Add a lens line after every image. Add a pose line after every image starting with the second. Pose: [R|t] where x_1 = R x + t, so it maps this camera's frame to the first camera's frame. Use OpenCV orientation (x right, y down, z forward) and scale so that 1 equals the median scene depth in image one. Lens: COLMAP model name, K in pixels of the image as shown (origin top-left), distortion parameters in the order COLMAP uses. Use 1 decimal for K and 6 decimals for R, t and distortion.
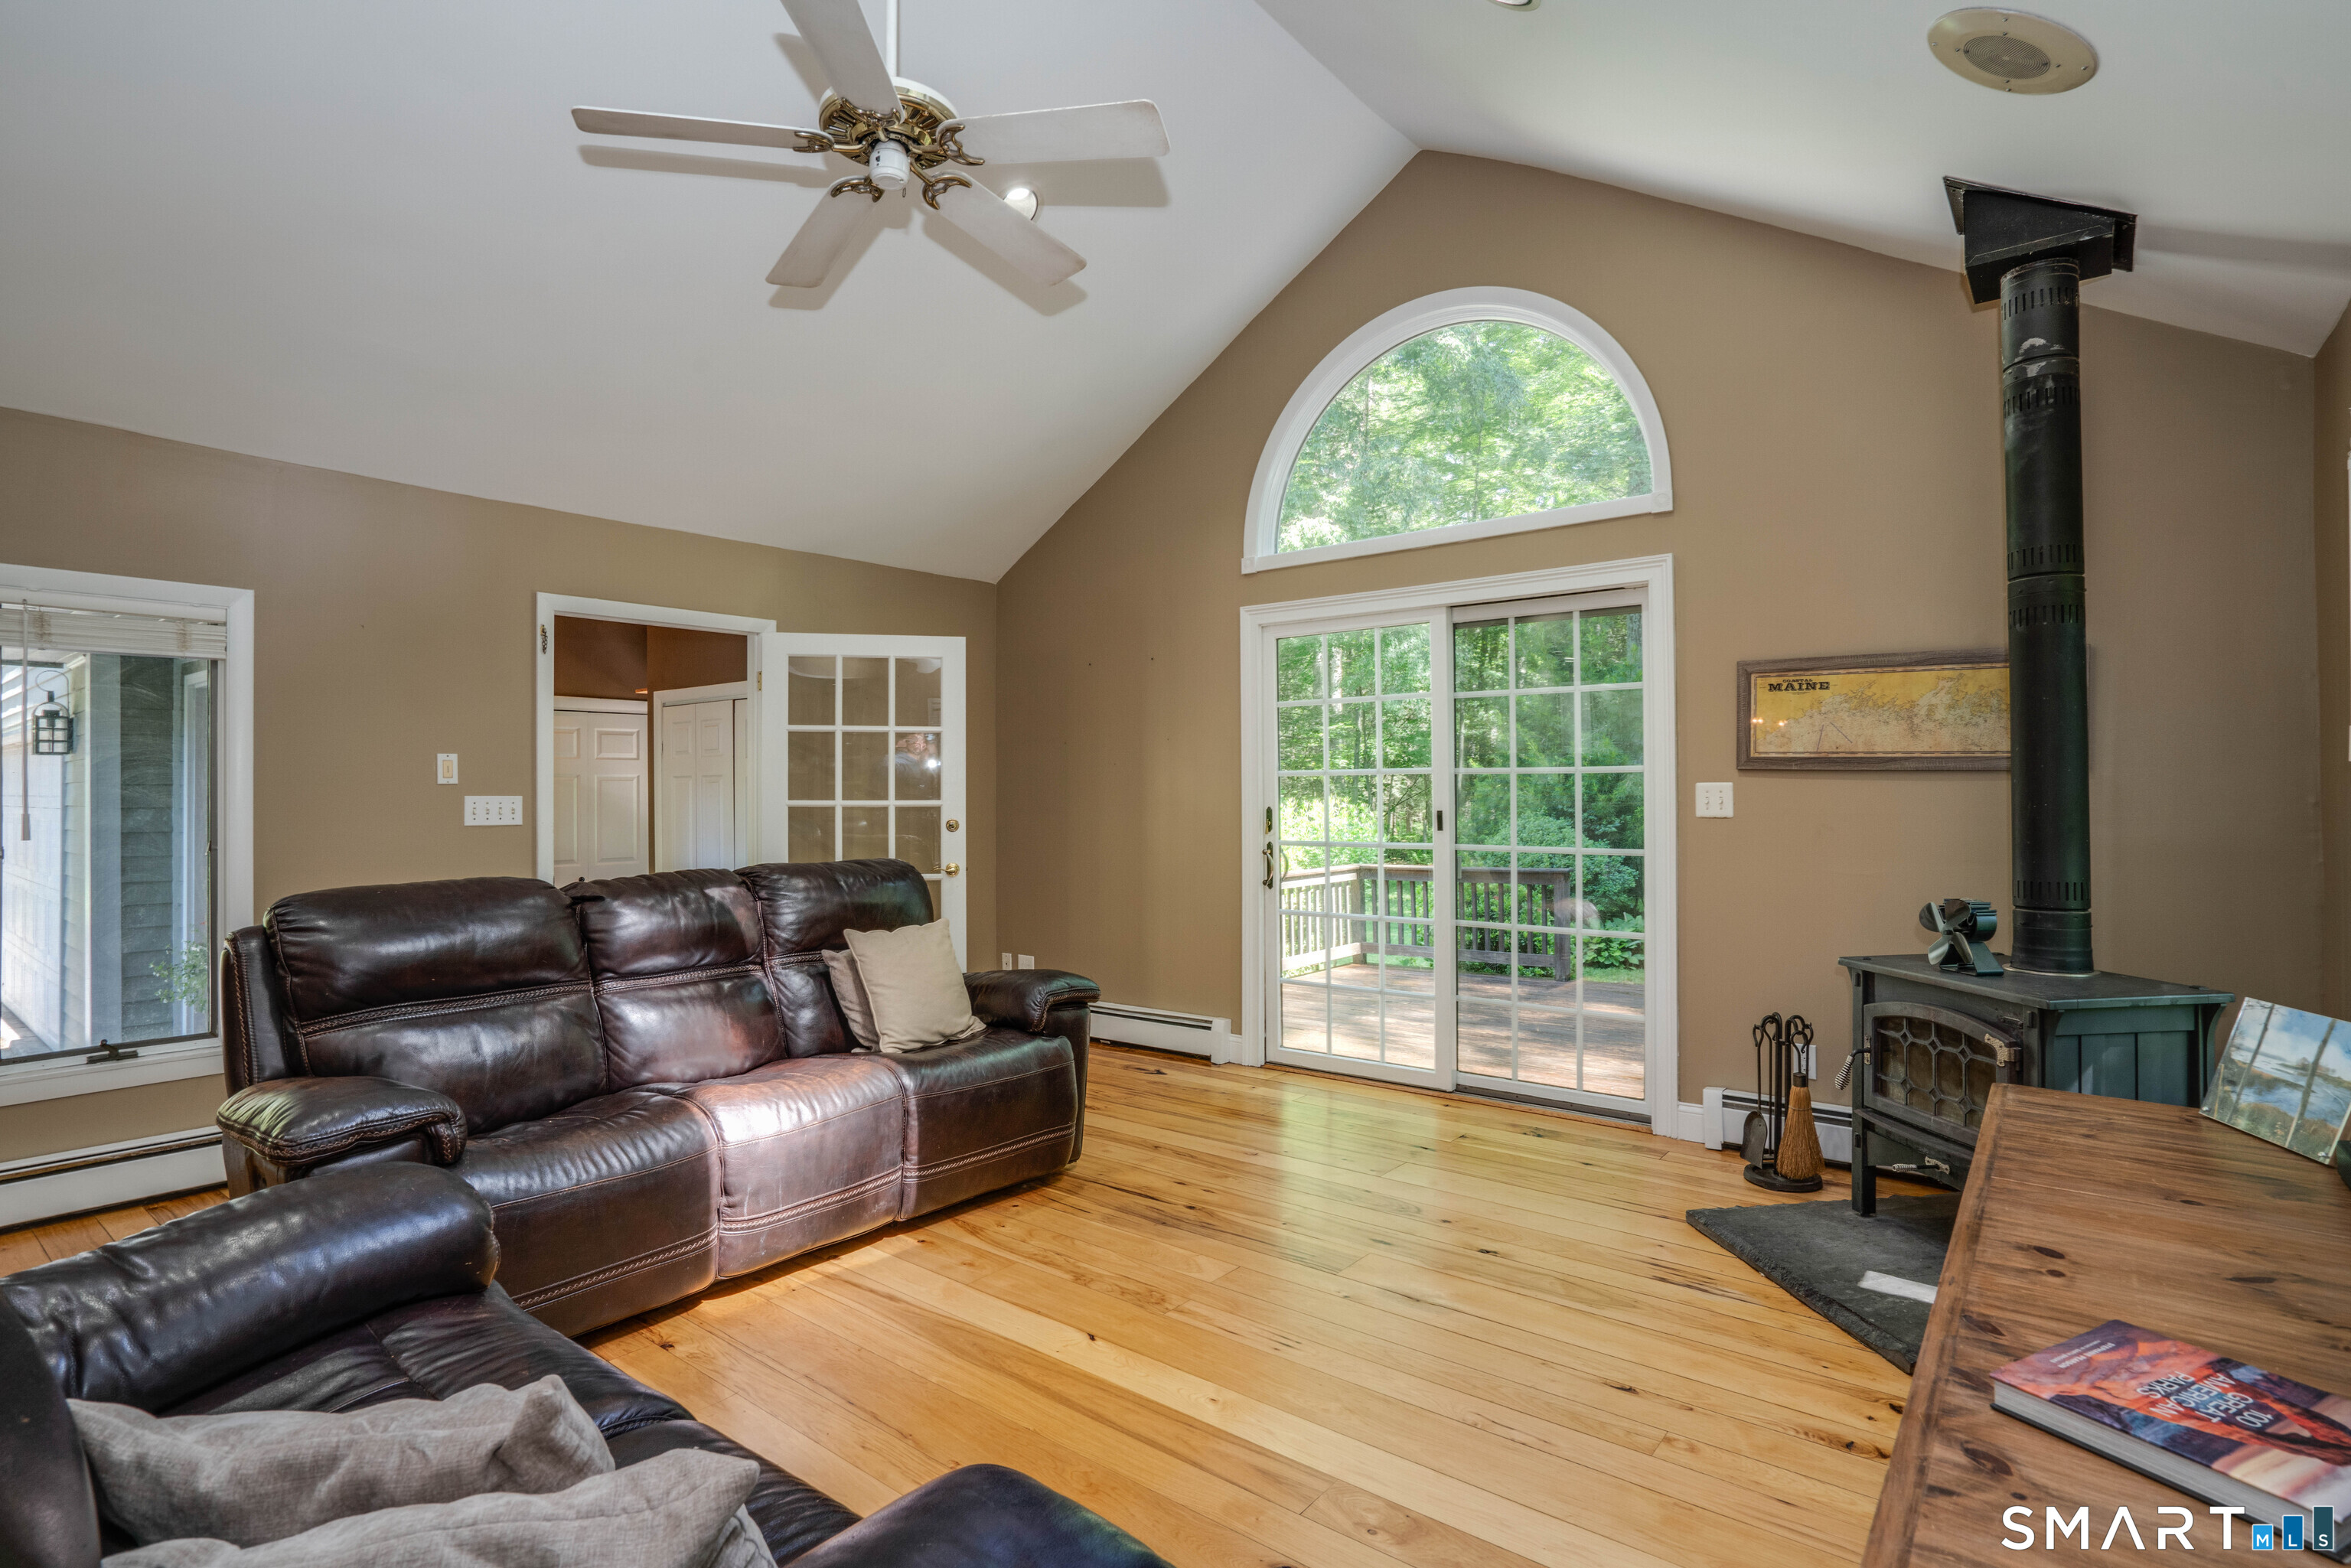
lens RADIAL K [[1154.8, 0, 1165.5], [0, 1154.8, 785.1], [0, 0, 1]] dist [-0.021285, 0.005214]
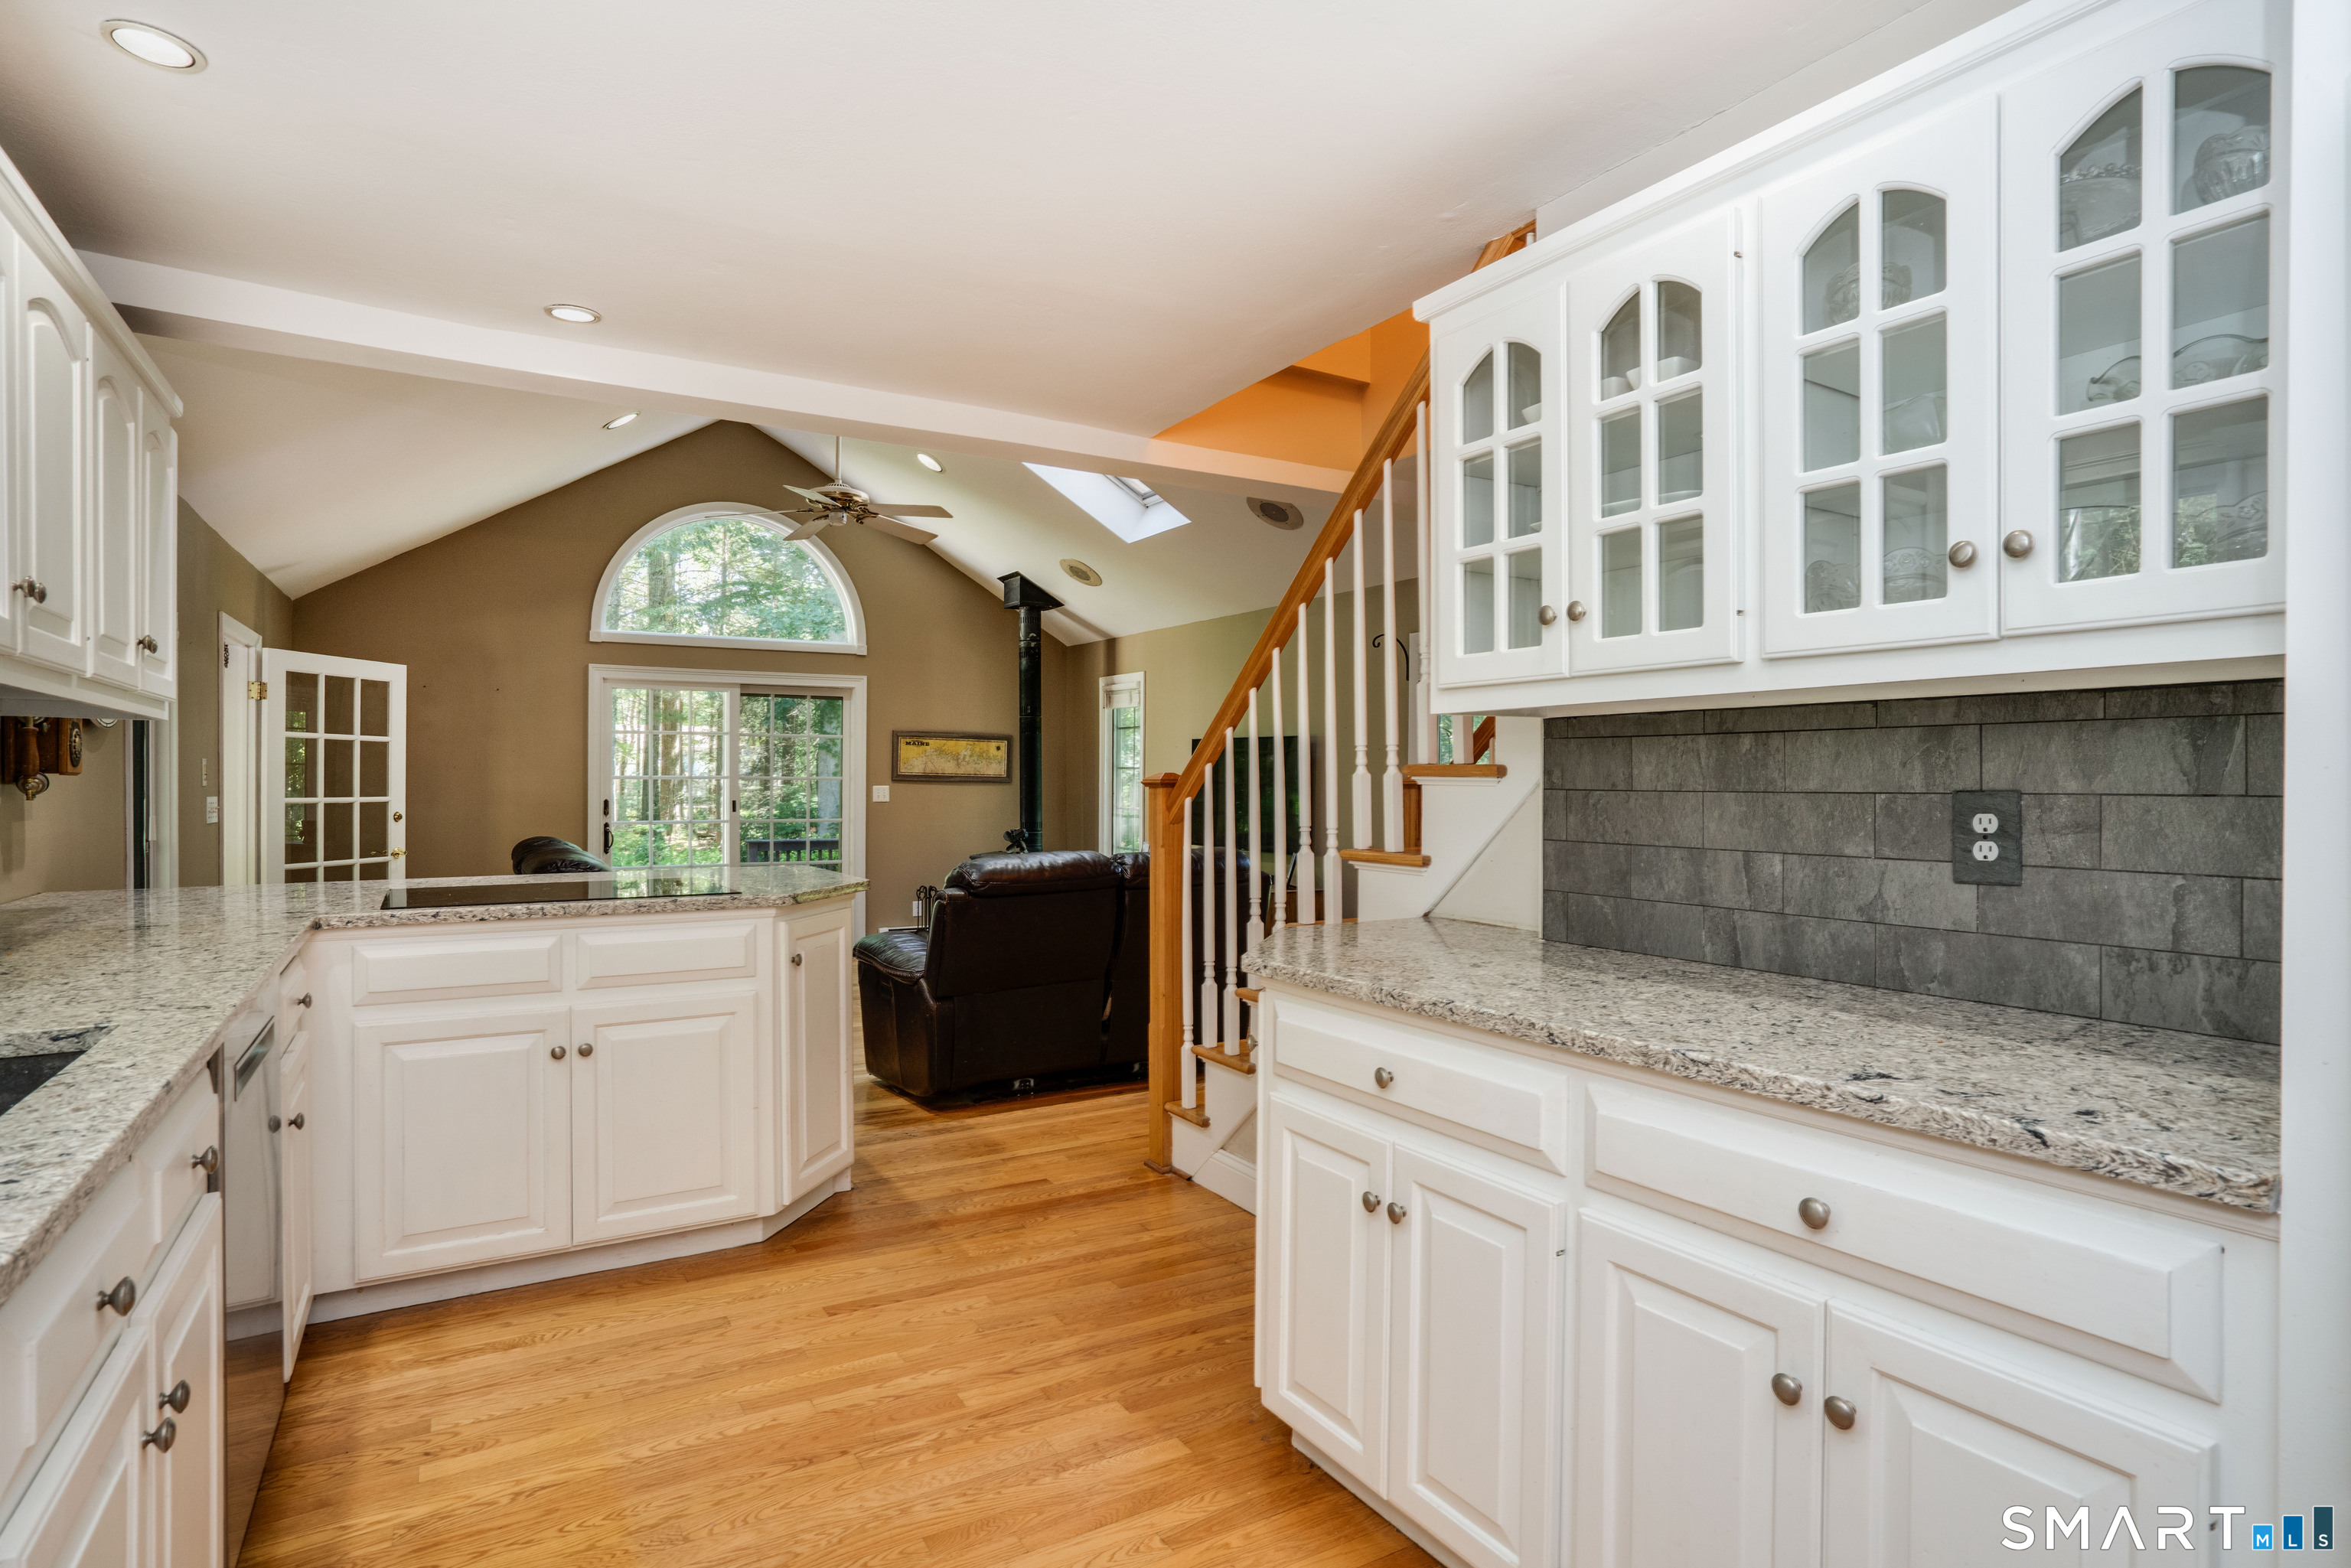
lens RADIAL K [[1213.0, 0, 1186.4], [0, 1213.0, 782.8], [0, 0, 1]] dist [-0.045243, 0.011395]
pose [[0.346701, 0.002495, 0.937972, -1.455546], [-0.012307, 0.999922, 0.001889, -0.019066], [-0.937895, -0.012199, 0.346705, -0.320980]]
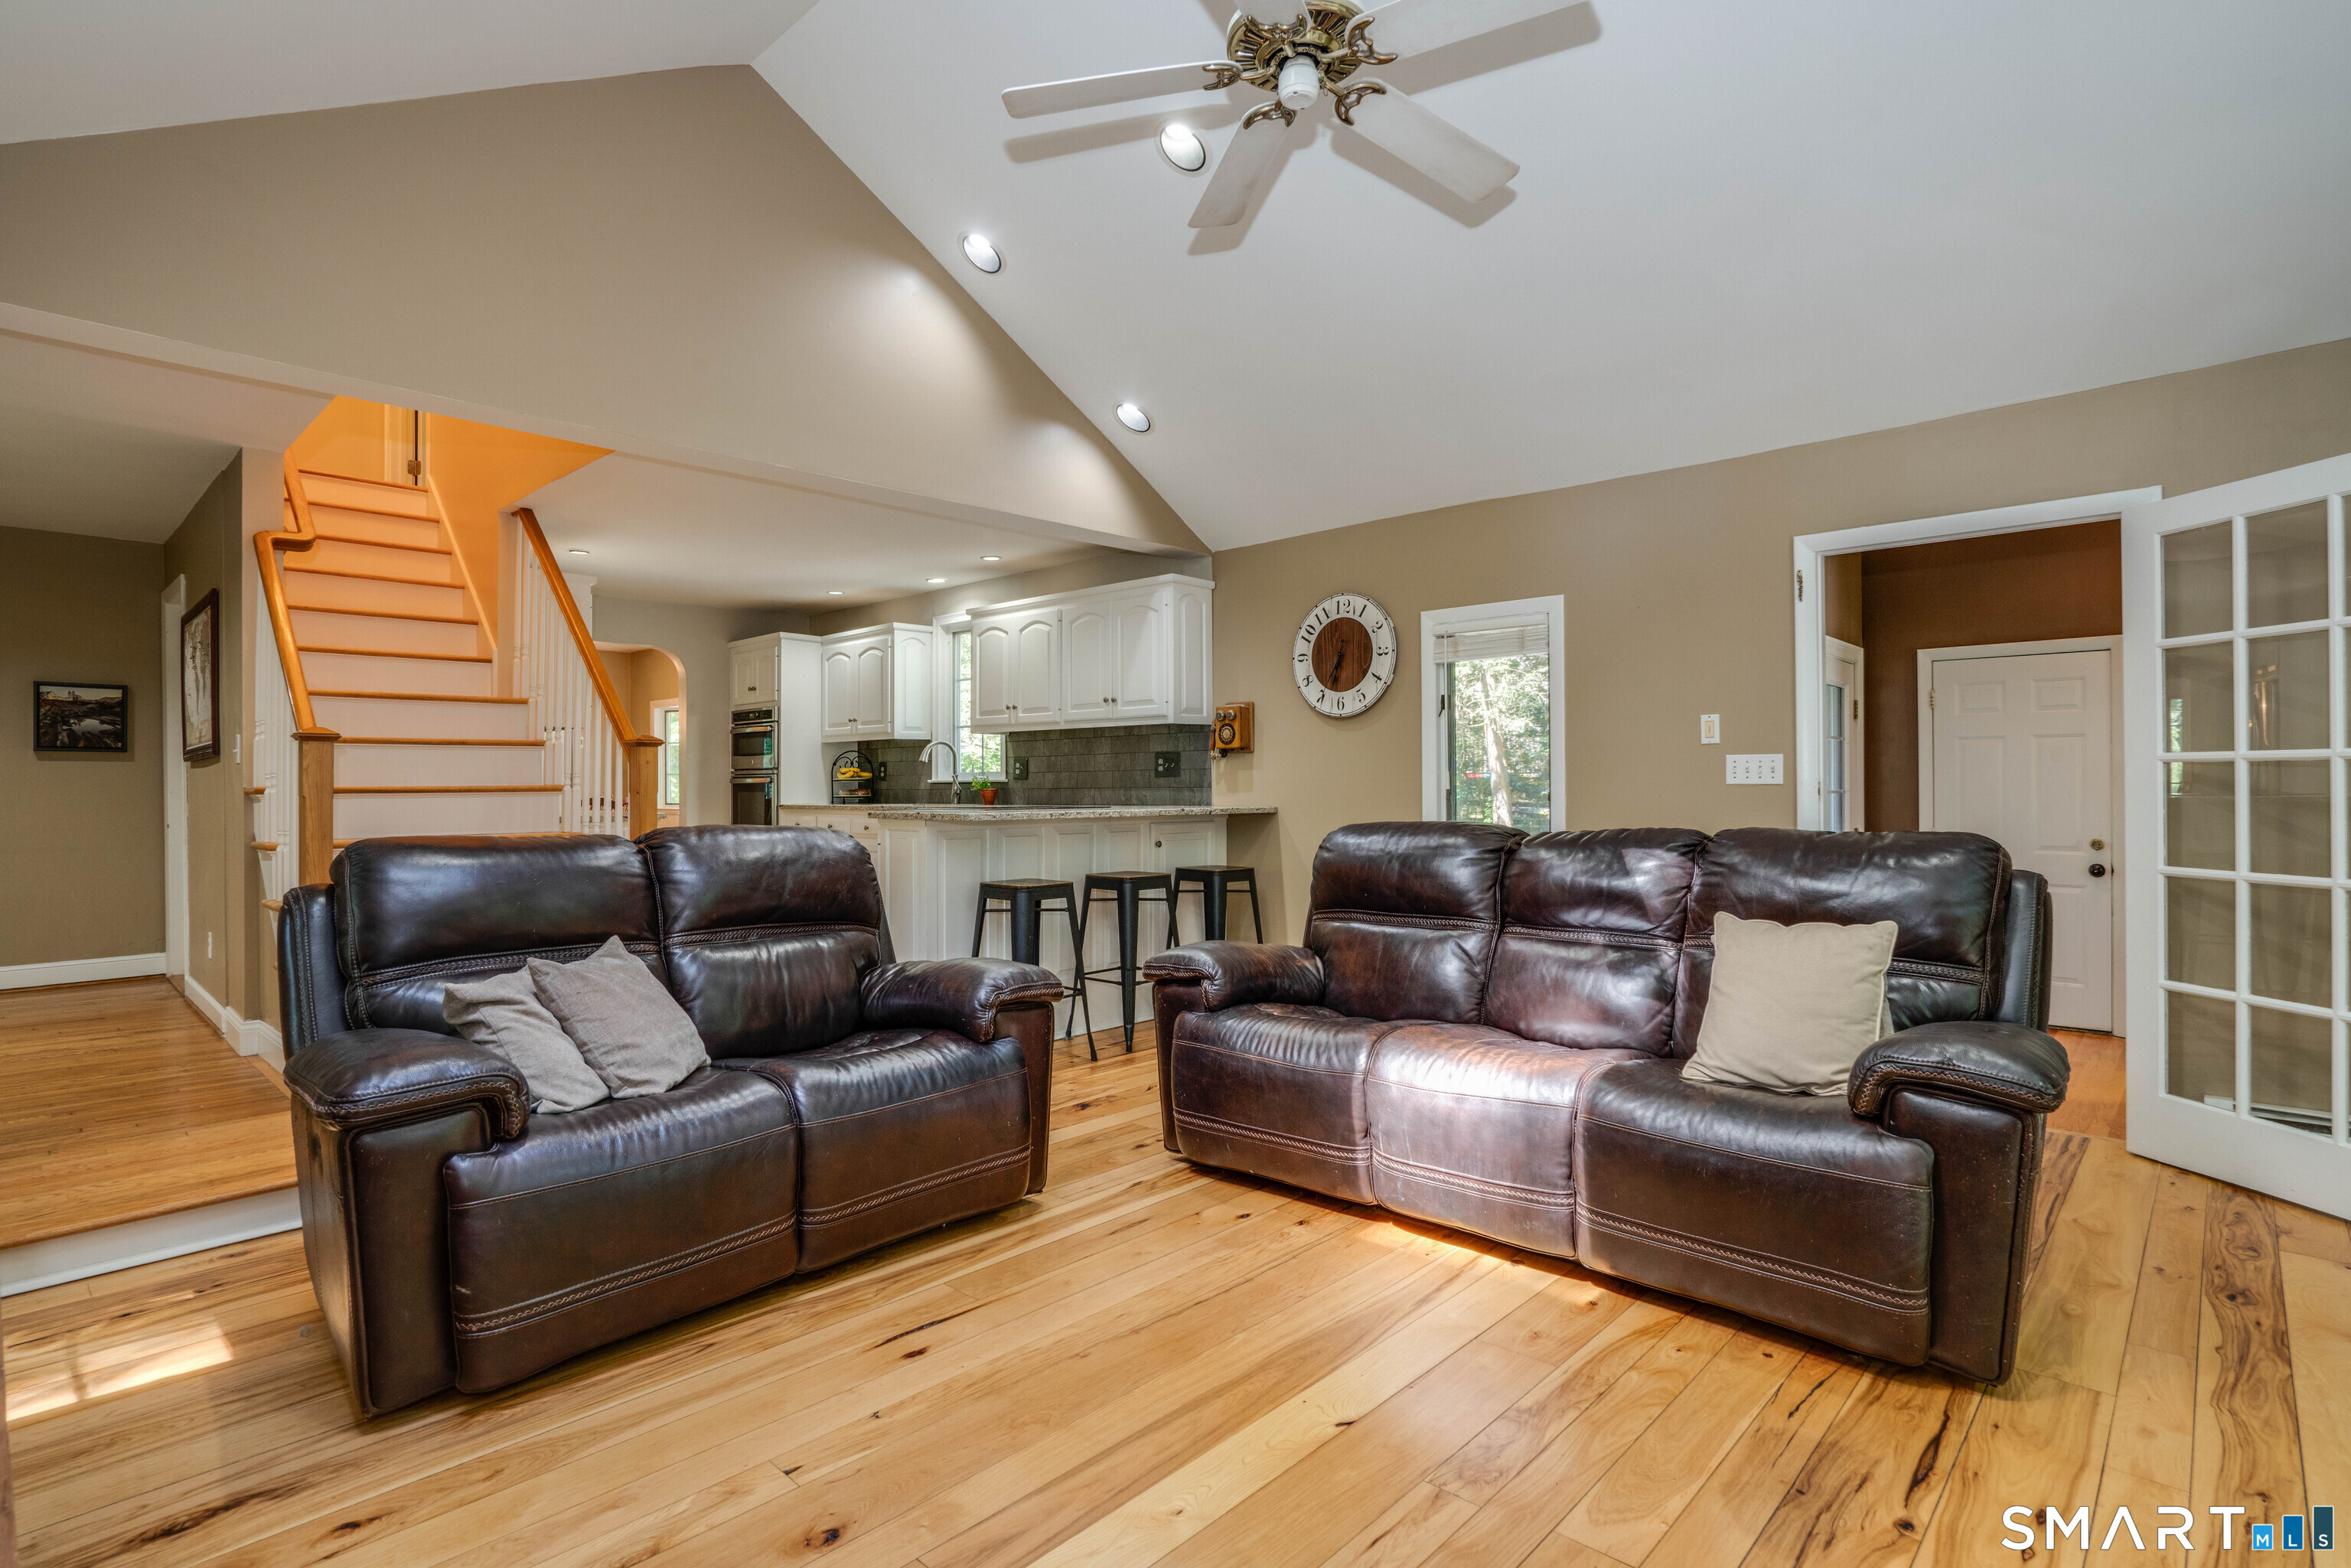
lens RADIAL K [[1154.8, 0, 1191.1], [0, 1154.8, 779.6], [0, 0, 1]] dist [-0.021285, 0.005214]
pose [[-0.057933, -0.002455, -0.998317, 0.482430], [0.013935, 0.999898, -0.003268, 0.030958], [0.998223, -0.014101, -0.057893, 0.638683]]
